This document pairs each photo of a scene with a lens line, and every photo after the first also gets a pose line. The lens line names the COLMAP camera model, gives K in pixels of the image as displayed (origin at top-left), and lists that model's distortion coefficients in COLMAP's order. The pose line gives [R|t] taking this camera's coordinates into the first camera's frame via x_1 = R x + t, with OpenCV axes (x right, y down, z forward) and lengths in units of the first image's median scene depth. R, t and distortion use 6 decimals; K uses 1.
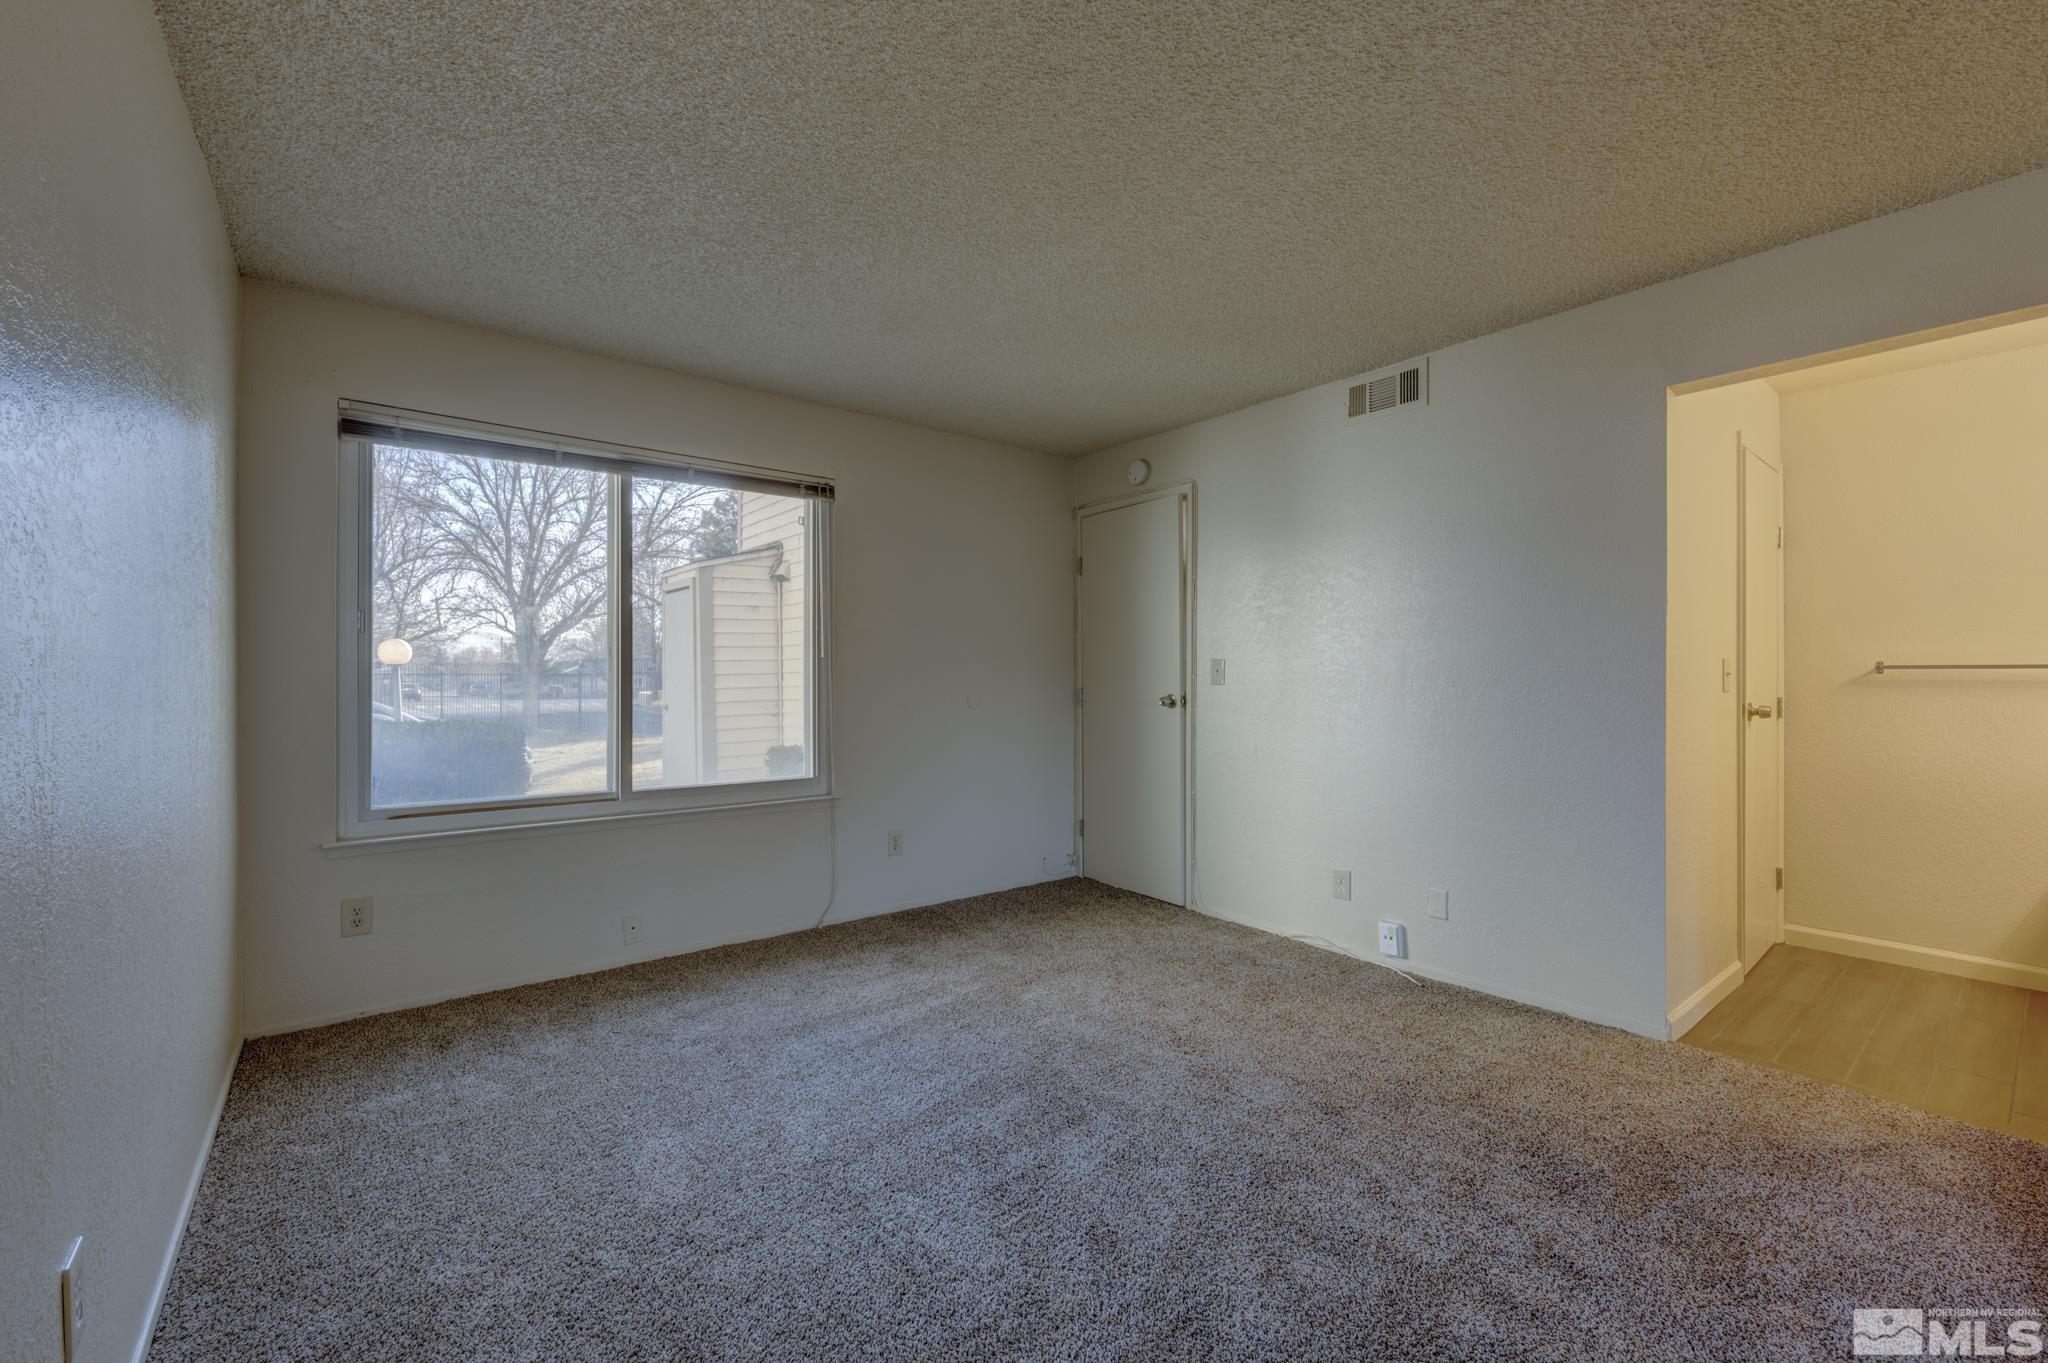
lens RADIAL K [[826.3, 0, 1011.3], [0, 826.3, 672.4], [0, 0, 1]] dist [-0.001133, 0.000011]
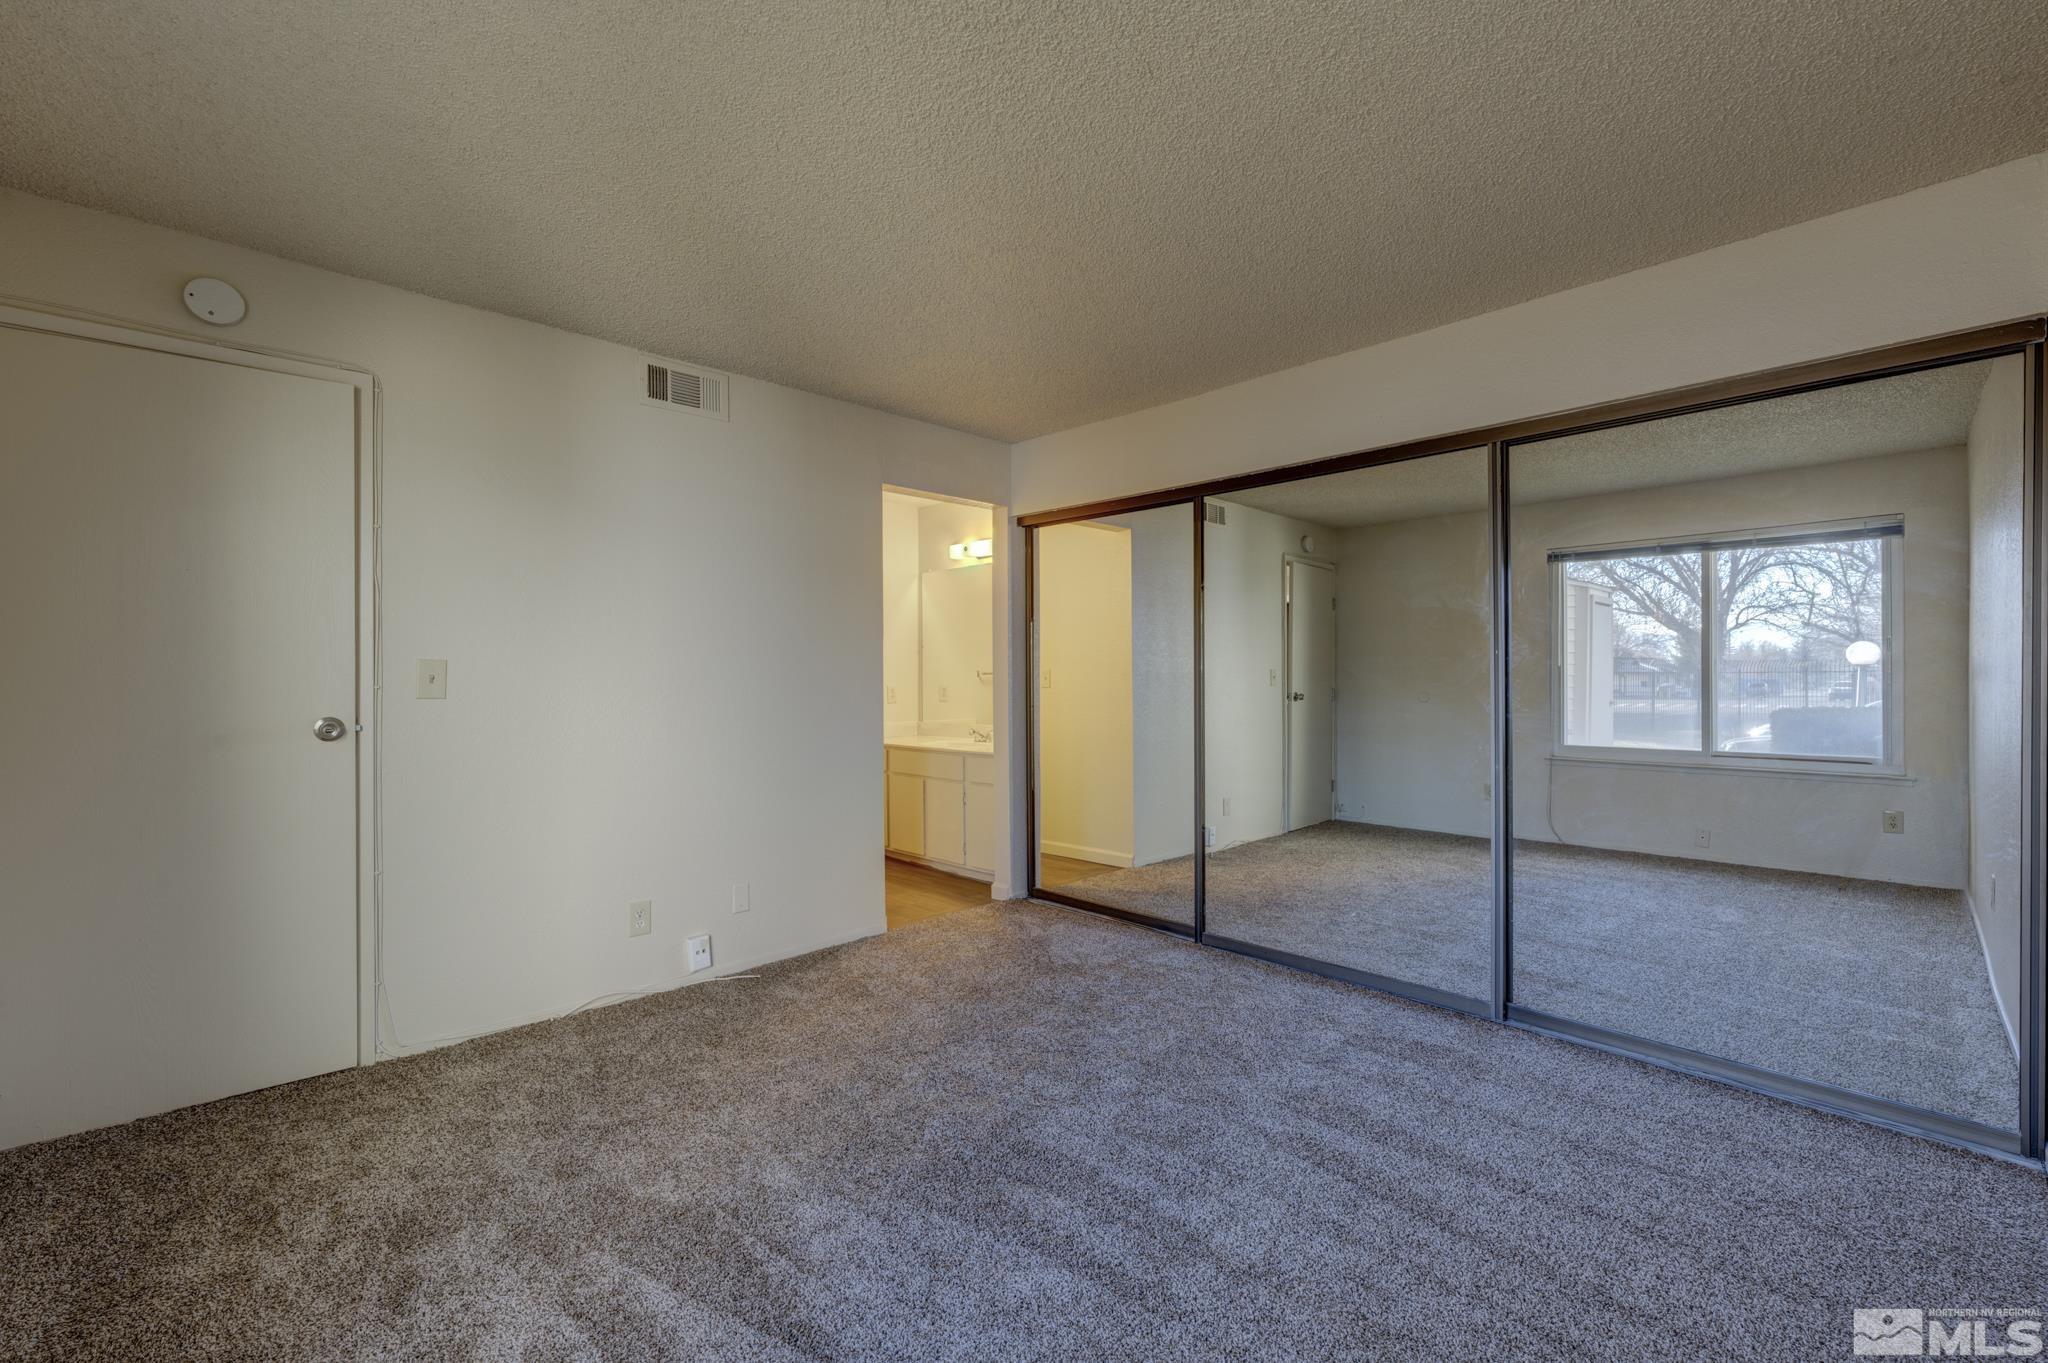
lens RADIAL K [[857.1, 0, 988.0], [0, 857.1, 678.4], [0, 0, 1]] dist [0.000078, -0.000035]
pose [[-0.085883, -0.000329, 0.996305, -0.536717], [0.001274, 0.999999, 0.000440, -0.001987], [-0.996304, 0.001307, -0.085883, 0.689131]]
